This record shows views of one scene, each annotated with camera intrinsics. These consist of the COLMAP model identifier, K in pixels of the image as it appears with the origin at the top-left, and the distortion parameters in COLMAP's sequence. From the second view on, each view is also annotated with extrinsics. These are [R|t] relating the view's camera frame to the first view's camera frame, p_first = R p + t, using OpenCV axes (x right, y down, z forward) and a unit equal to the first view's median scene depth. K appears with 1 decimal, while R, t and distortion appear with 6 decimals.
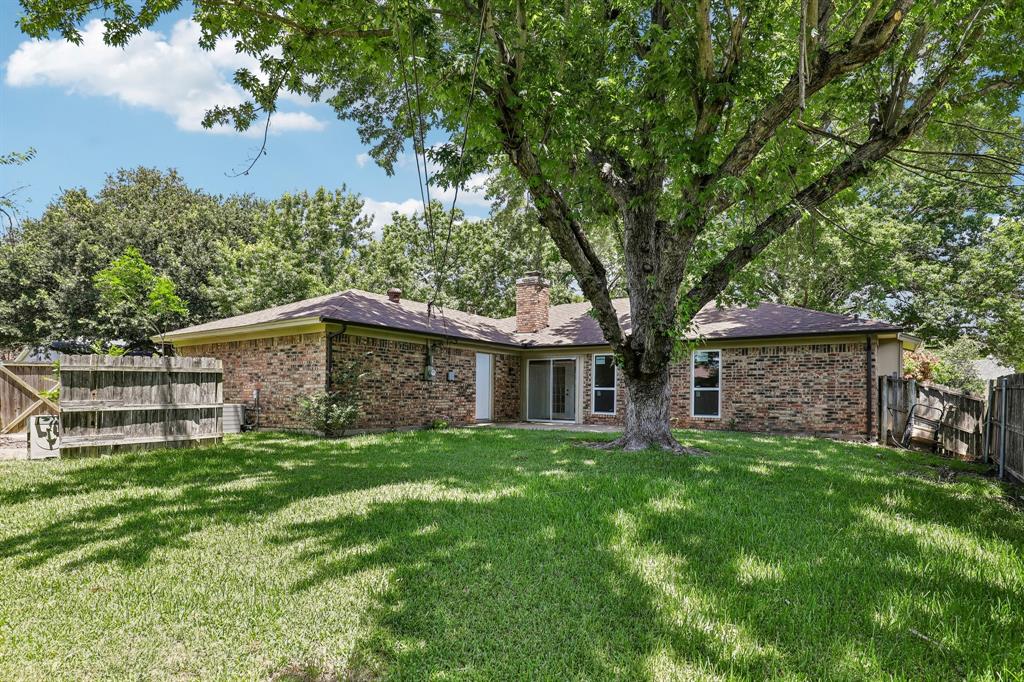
lens RADIAL K [[562.3, 0, 509.3], [0, 562.3, 383.1], [0, 0, 1]] dist [-0.008061, -0.000860]
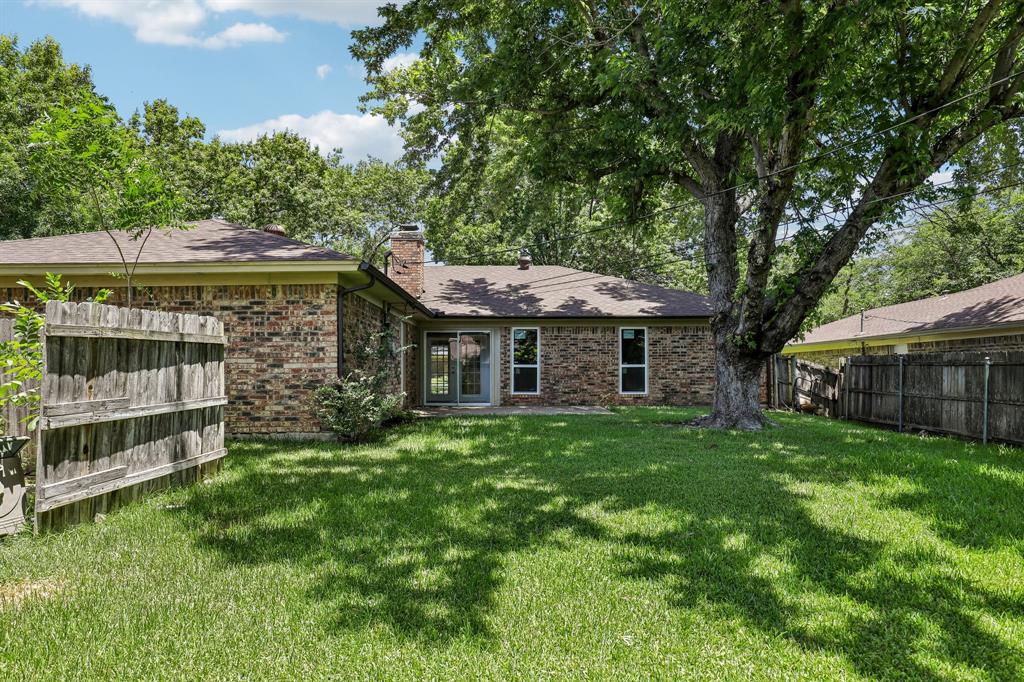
lens RADIAL K [[615.3, 0, 511.8], [0, 615.3, 344.0], [0, 0, 1]] dist [-0.004308, -0.002171]
pose [[0.806580, 0.014358, 0.590951, -0.572938], [-0.001181, 0.999742, -0.022678, -0.004073], [-0.591124, 0.017594, 0.806388, 0.282227]]
